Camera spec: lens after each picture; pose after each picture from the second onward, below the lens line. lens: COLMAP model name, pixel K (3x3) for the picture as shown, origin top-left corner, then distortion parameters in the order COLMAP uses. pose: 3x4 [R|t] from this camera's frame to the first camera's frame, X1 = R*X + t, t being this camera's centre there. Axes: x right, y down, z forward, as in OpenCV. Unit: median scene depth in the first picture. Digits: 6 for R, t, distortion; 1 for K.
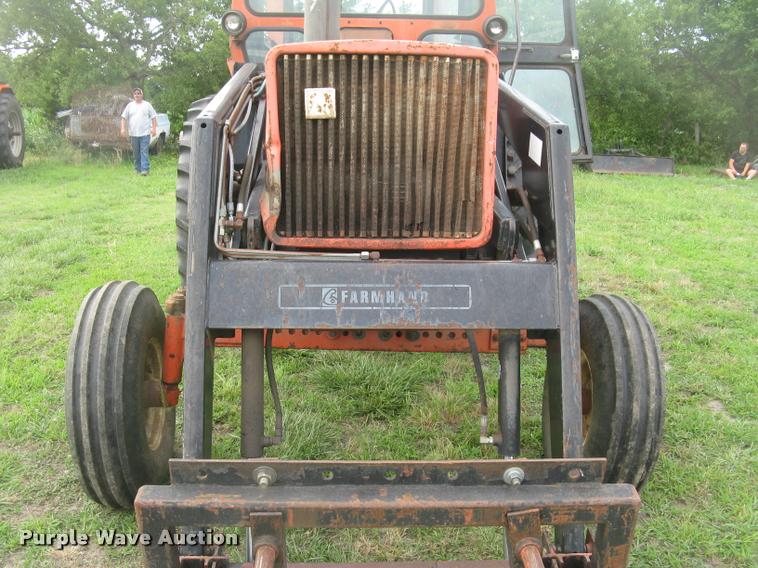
lens RADIAL K [[777.7, 0, 367.2], [0, 777.7, 308.4], [0, 0, 1]] dist [-0.199931, 0.218777]
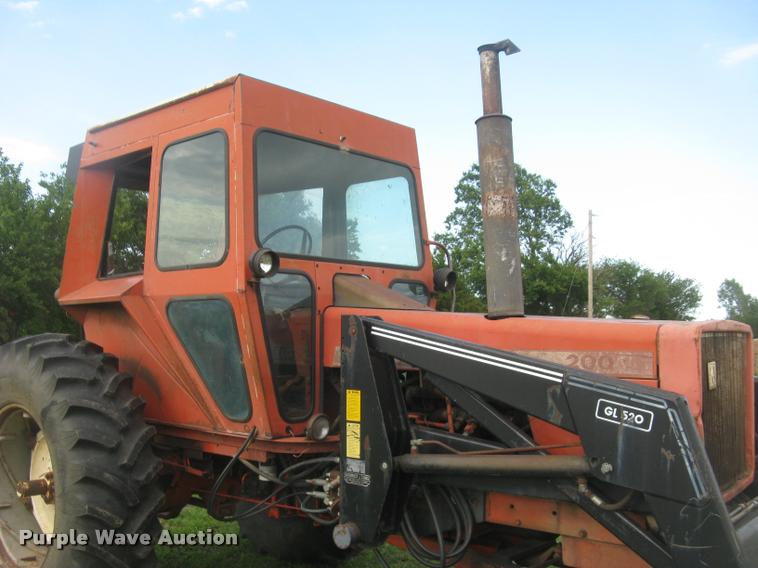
lens RADIAL K [[777.7, 0, 367.2], [0, 777.7, 308.4], [0, 0, 1]] dist [-0.199931, 0.218777]
pose [[0.684979, 0.013981, 0.728428, -1.213653], [0.175804, 0.967099, -0.183880, -0.247863], [-0.707033, 0.254015, 0.659985, 0.602081]]
